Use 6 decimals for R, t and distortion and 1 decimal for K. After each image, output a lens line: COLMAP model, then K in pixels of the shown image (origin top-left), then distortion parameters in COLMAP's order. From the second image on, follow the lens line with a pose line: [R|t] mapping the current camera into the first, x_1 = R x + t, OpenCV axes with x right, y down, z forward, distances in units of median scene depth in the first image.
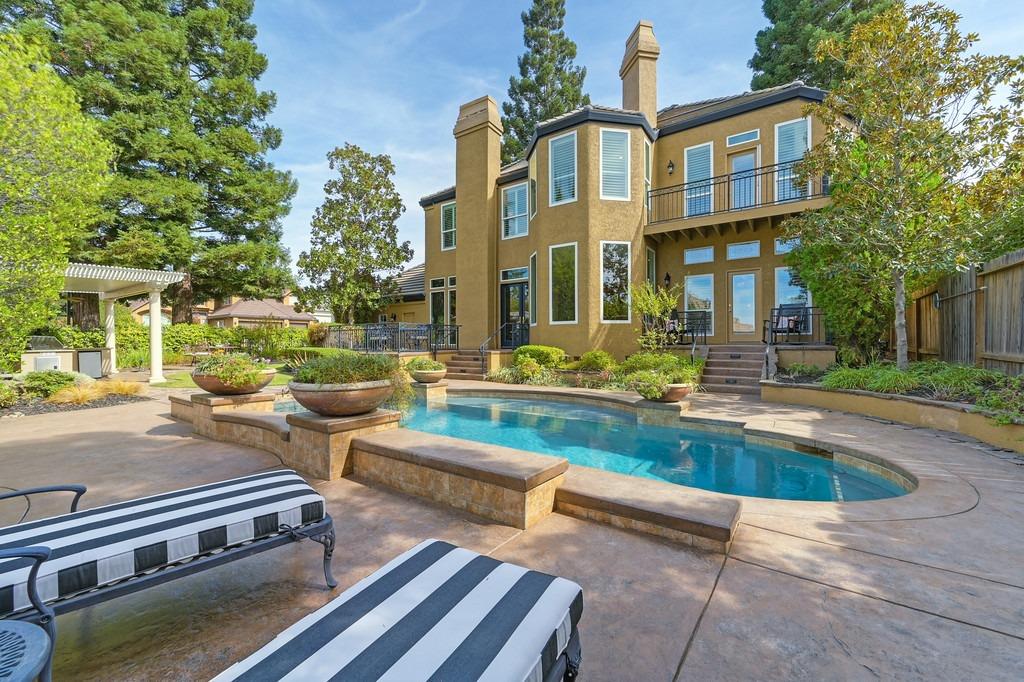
lens RADIAL K [[413.5, 0, 520.7], [0, 413.5, 345.1], [0, 0, 1]] dist [0.000526, -0.000237]
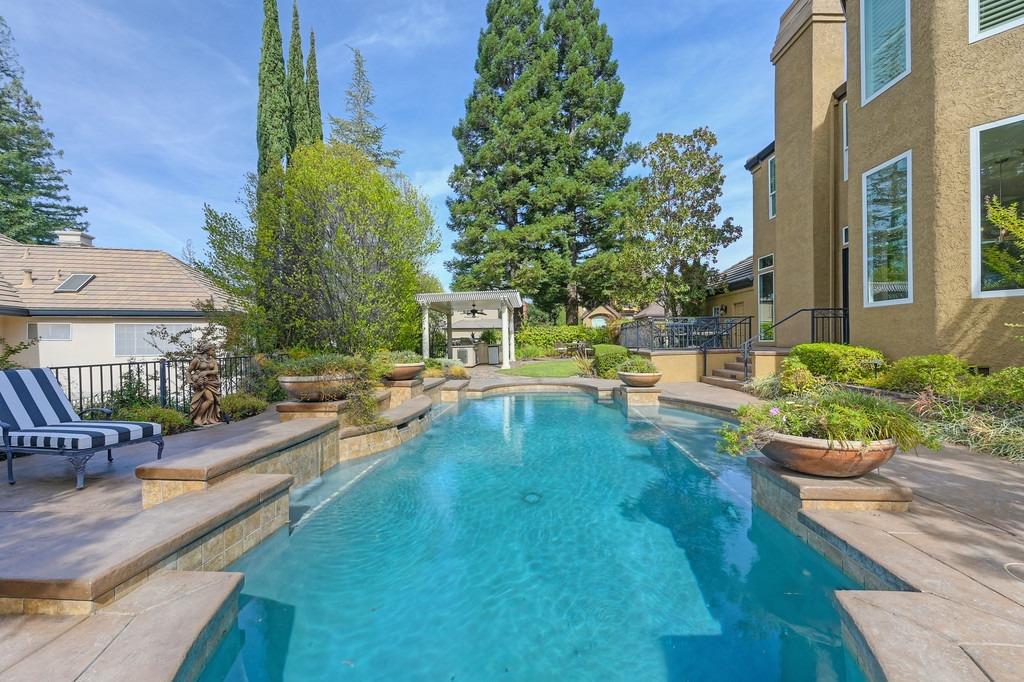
lens RADIAL K [[413.5, 0, 511.9], [0, 413.5, 344.0], [0, 0, 1]] dist [0.000526, -0.000237]
pose [[0.513478, 0.003738, -0.858095, 0.327912], [0.005065, 0.999960, 0.007387, -0.005414], [0.858088, -0.008139, 0.513438, 0.277743]]
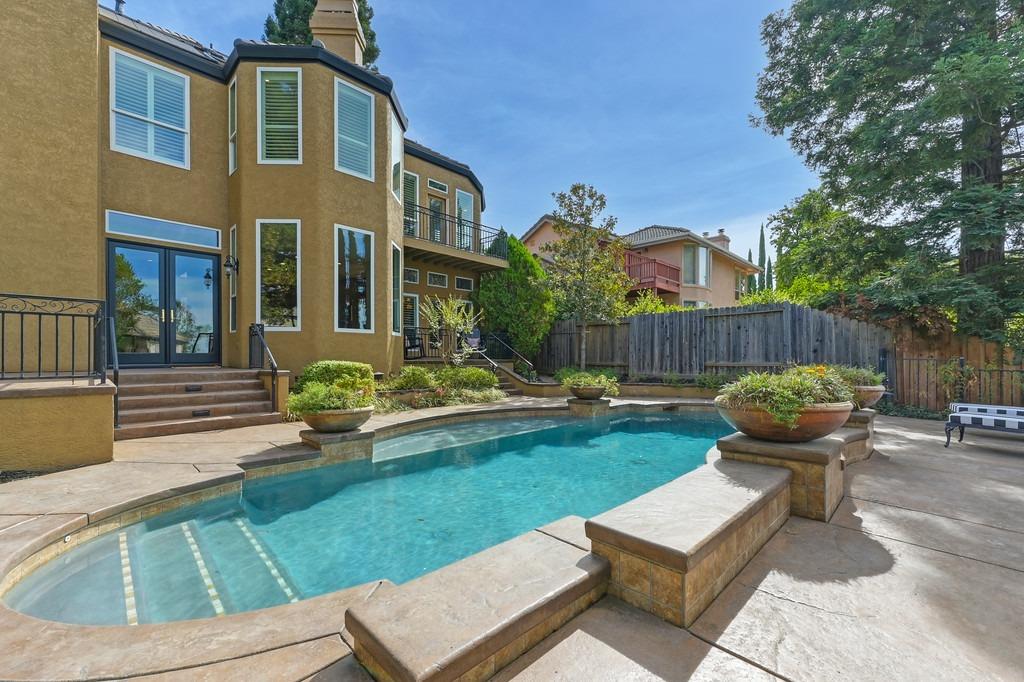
lens RADIAL K [[413.5, 0, 525.2], [0, 413.5, 355.2], [0, 0, 1]] dist [0.000526, -0.000237]
pose [[0.164581, 0.006950, 0.986339, -0.593358], [0.006678, 0.999944, -0.008160, -0.000512], [-0.986341, 0.007930, 0.164525, 0.572784]]
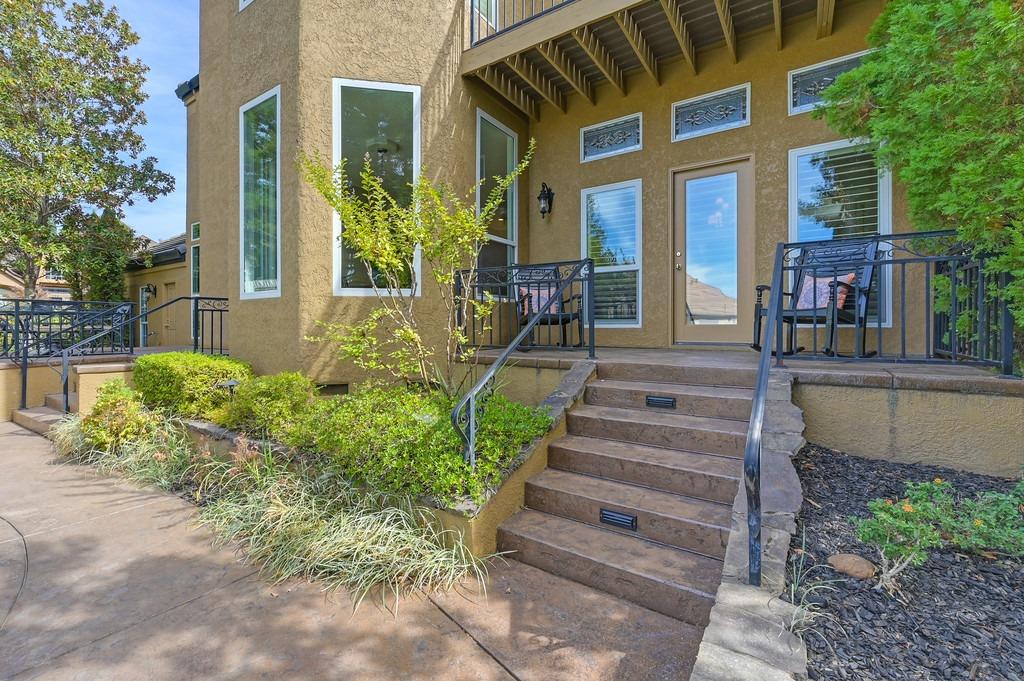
lens RADIAL K [[431.6, 0, 526.8], [0, 431.6, 330.1], [0, 0, 1]] dist [-0.012510, -0.000467]
pose [[0.999928, 0.000180, 0.012021, 0.359246], [-0.000273, 0.999970, 0.007750, -0.024035], [-0.012019, -0.007753, 0.999898, 0.591027]]
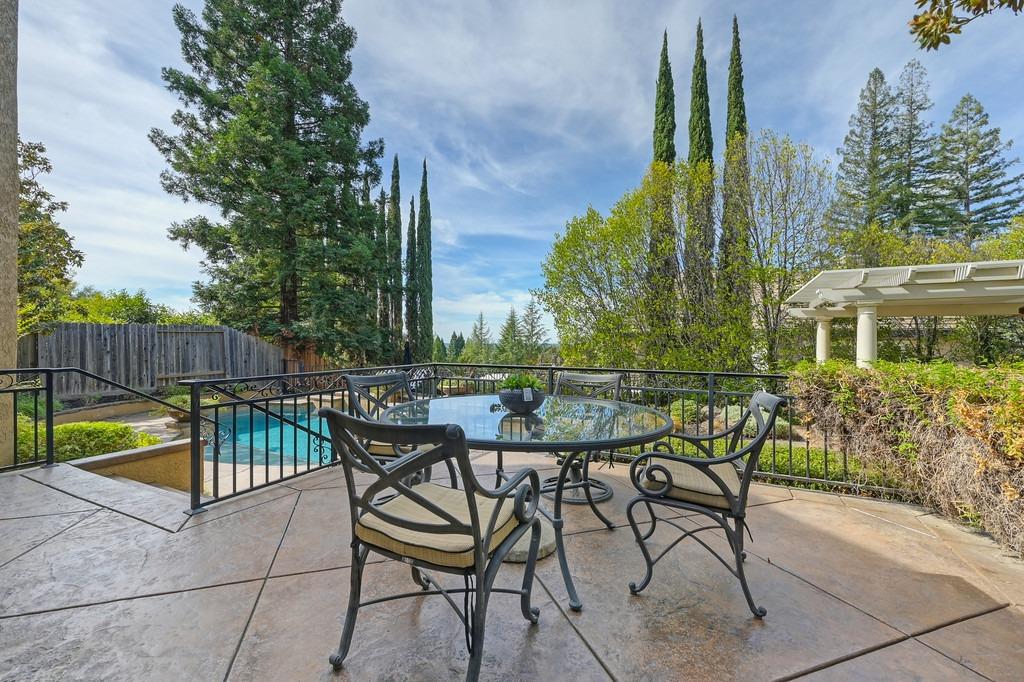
lens RADIAL K [[413.5, 0, 521.2], [0, 413.5, 338.6], [0, 0, 1]] dist [0.000526, -0.000237]
pose [[-0.992999, 0.000104, -0.118122, -0.349822], [-0.000036, 0.999999, 0.001182, -0.079461], [0.118122, 0.001178, -0.992998, 1.424081]]
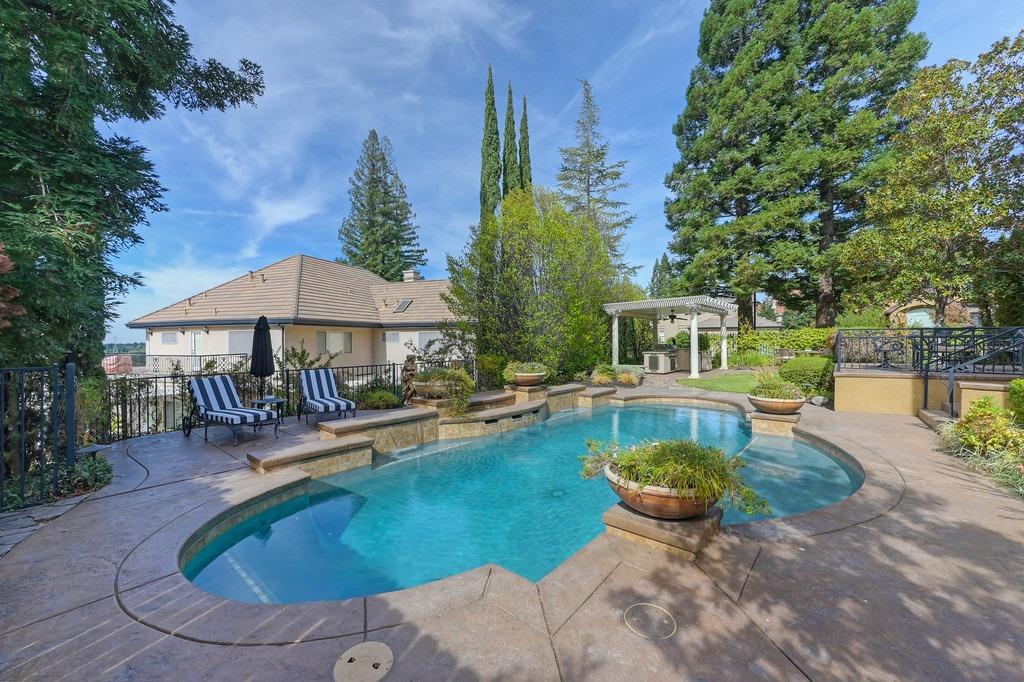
lens RADIAL K [[413.5, 0, 503.3], [0, 413.5, 339.9], [0, 0, 1]] dist [0.000526, -0.000237]
pose [[-0.113394, 0.006004, -0.993532, 0.498321], [-0.000563, 0.999981, 0.006107, -0.040623], [0.993550, 0.001252, -0.113389, 0.506181]]
